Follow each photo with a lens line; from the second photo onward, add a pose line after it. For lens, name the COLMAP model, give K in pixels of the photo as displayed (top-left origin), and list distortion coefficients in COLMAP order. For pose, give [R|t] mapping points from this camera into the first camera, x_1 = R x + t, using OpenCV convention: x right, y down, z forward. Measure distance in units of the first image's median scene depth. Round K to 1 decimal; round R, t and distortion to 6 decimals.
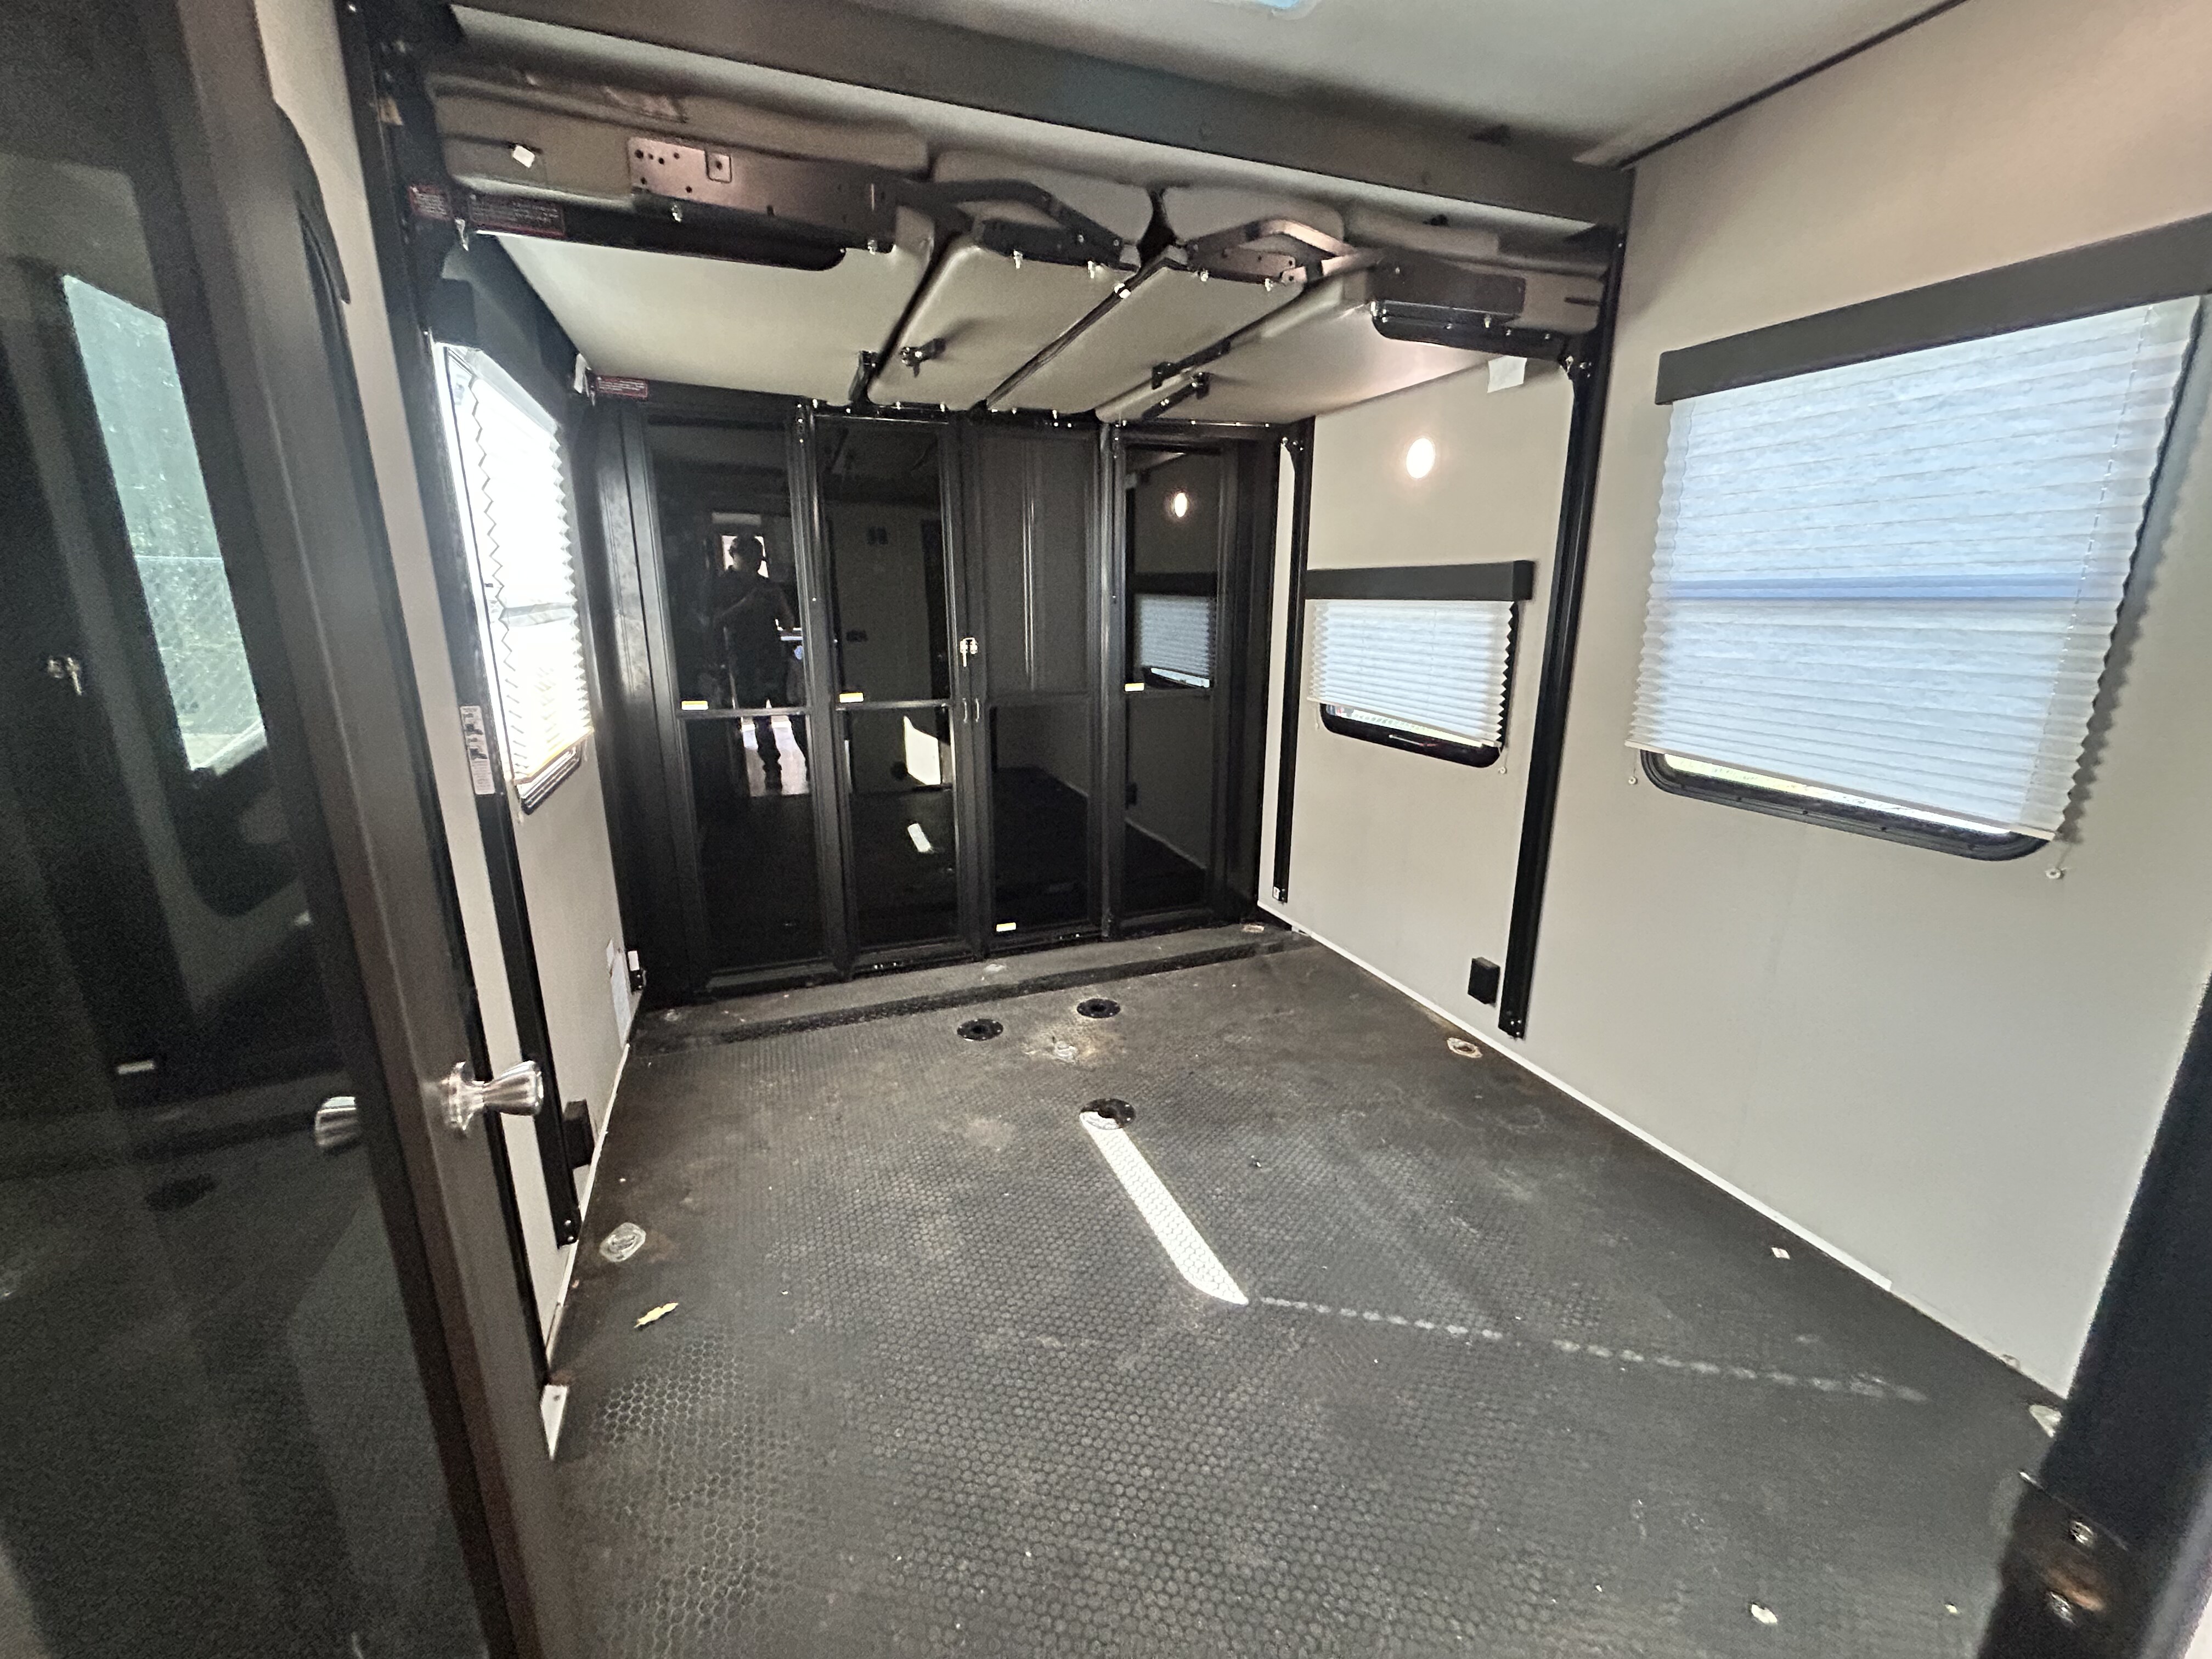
lens RADIAL K [[897.9, 0, 1112.9], [0, 897.9, 832.7], [0, 0, 1]] dist [0.005017, 0.000122]
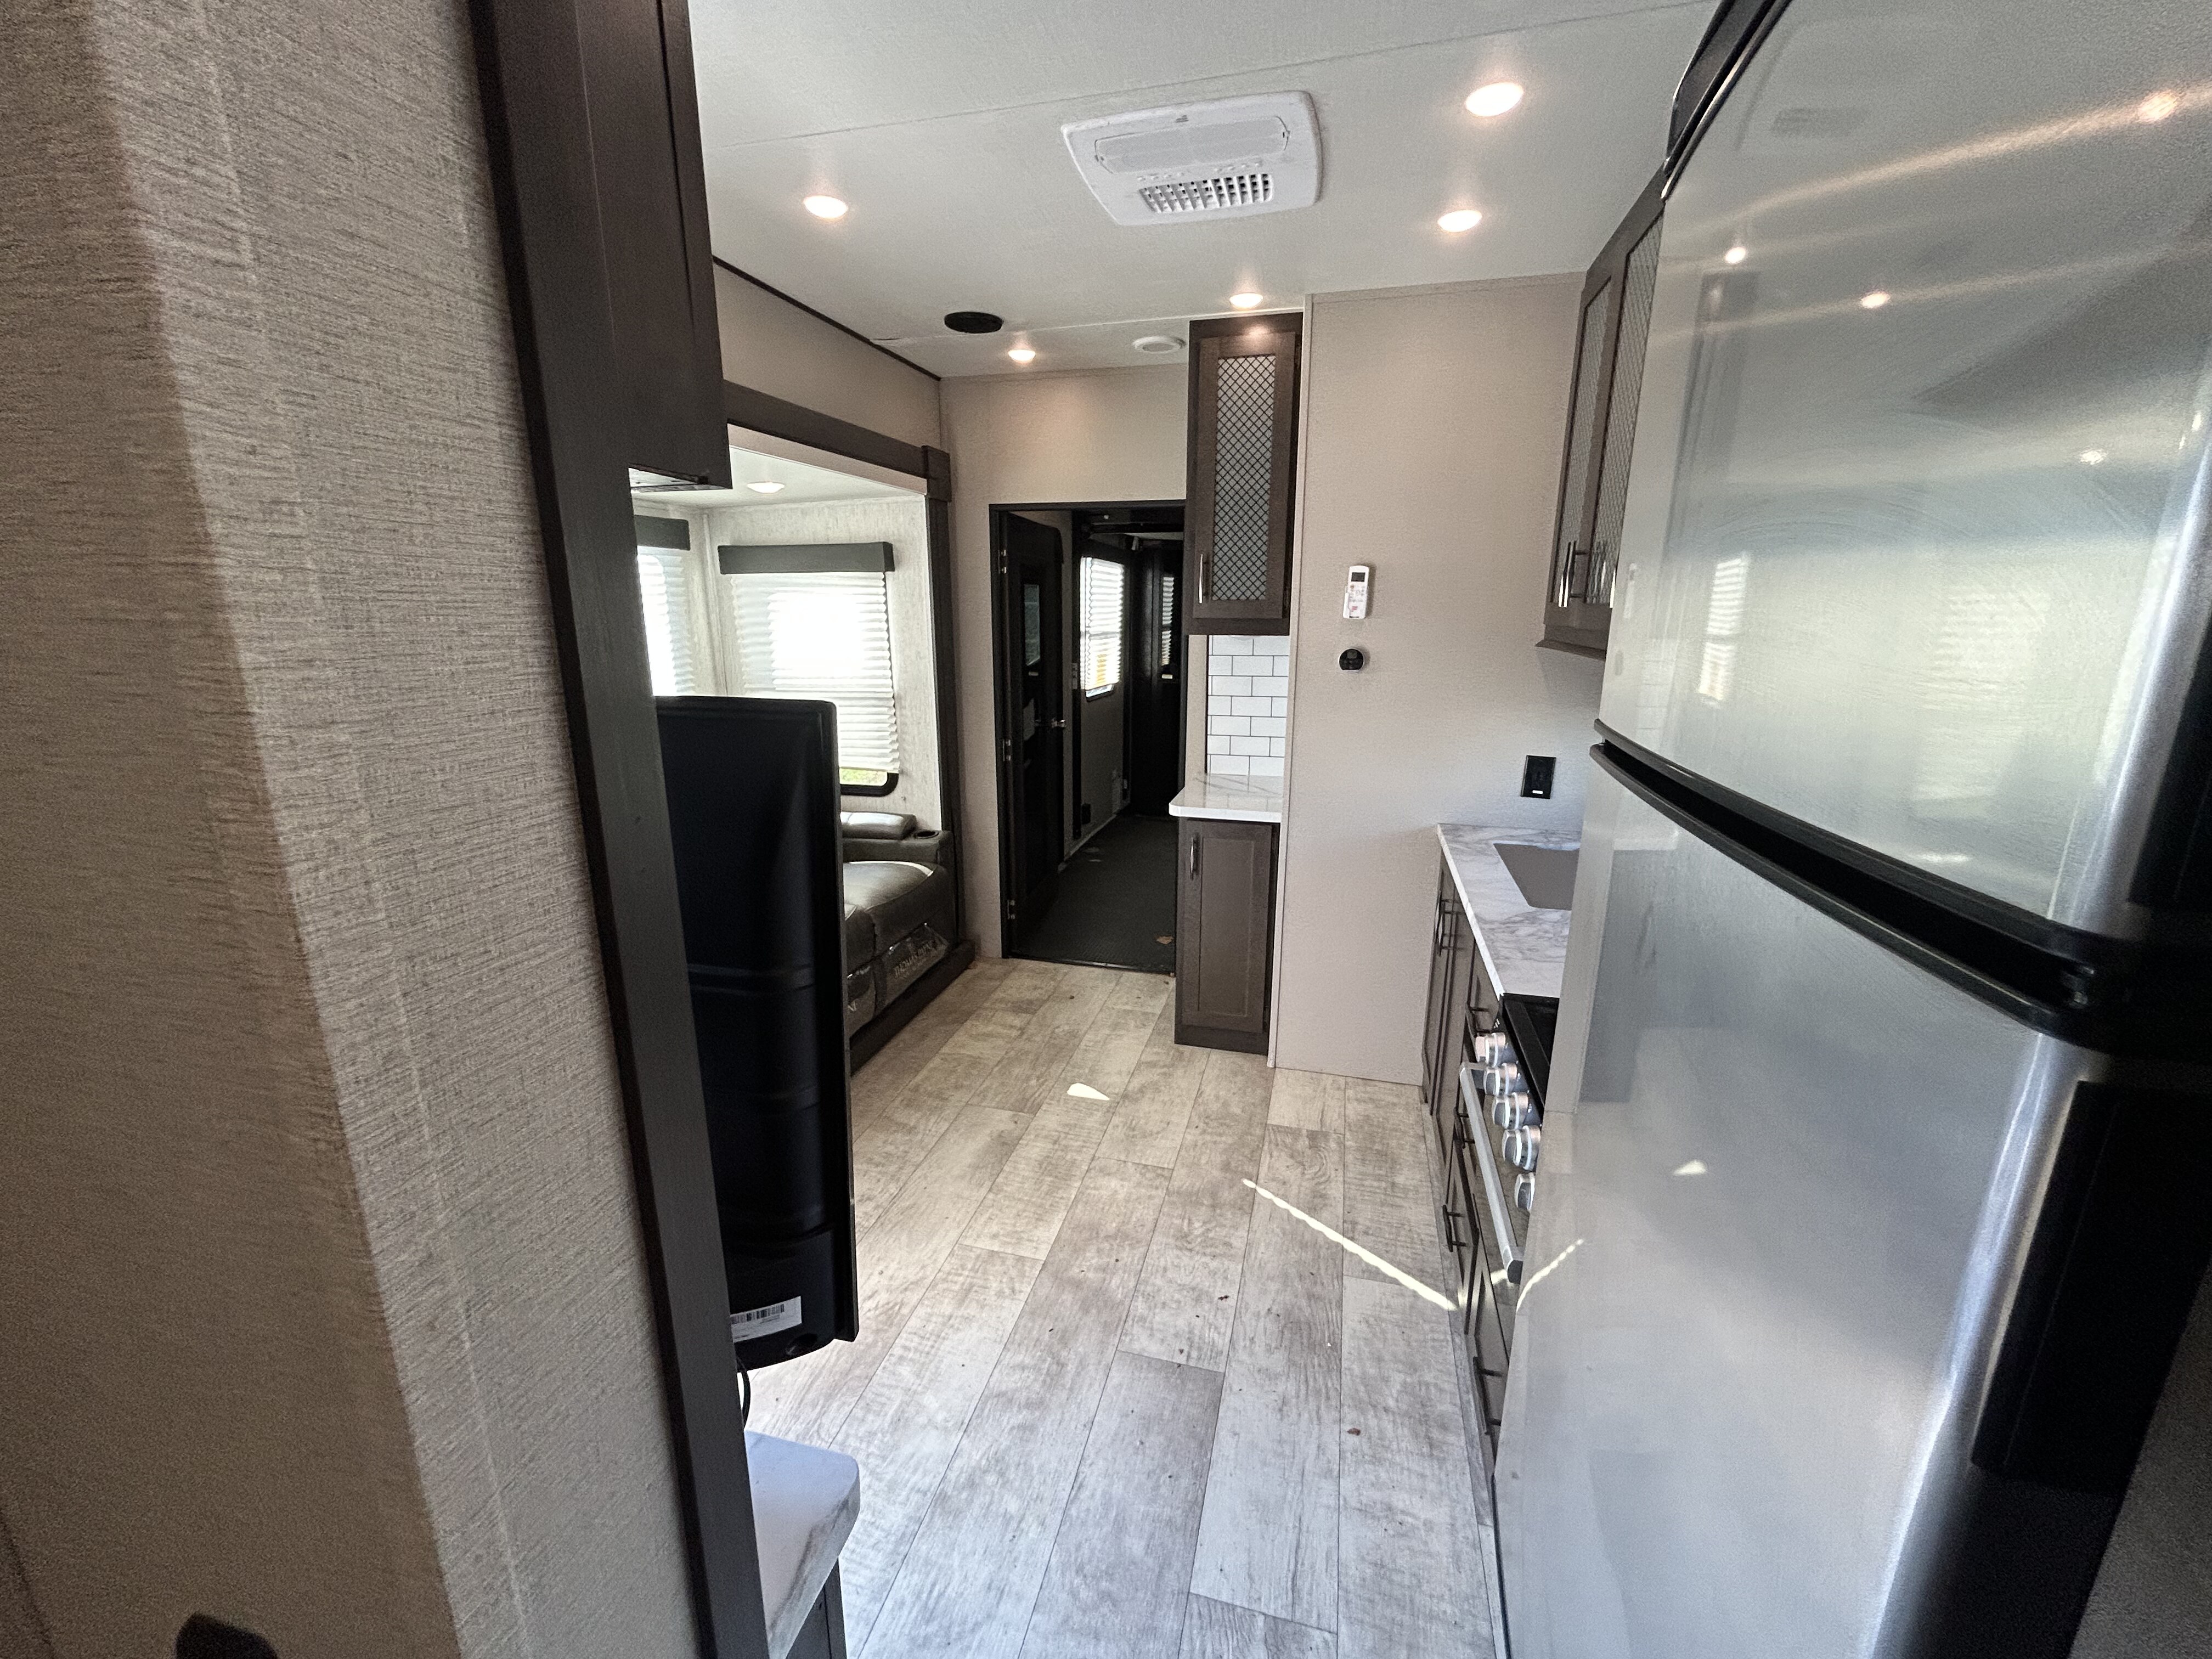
lens RADIAL K [[897.9, 0, 1112.9], [0, 897.9, 832.7], [0, 0, 1]] dist [0.005017, 0.000122]
pose [[0.809146, 0.145293, -0.569361, 1.446094], [-0.153448, 0.987574, 0.033943, 0.358260], [0.567218, 0.059903, 0.821386, -1.693876]]
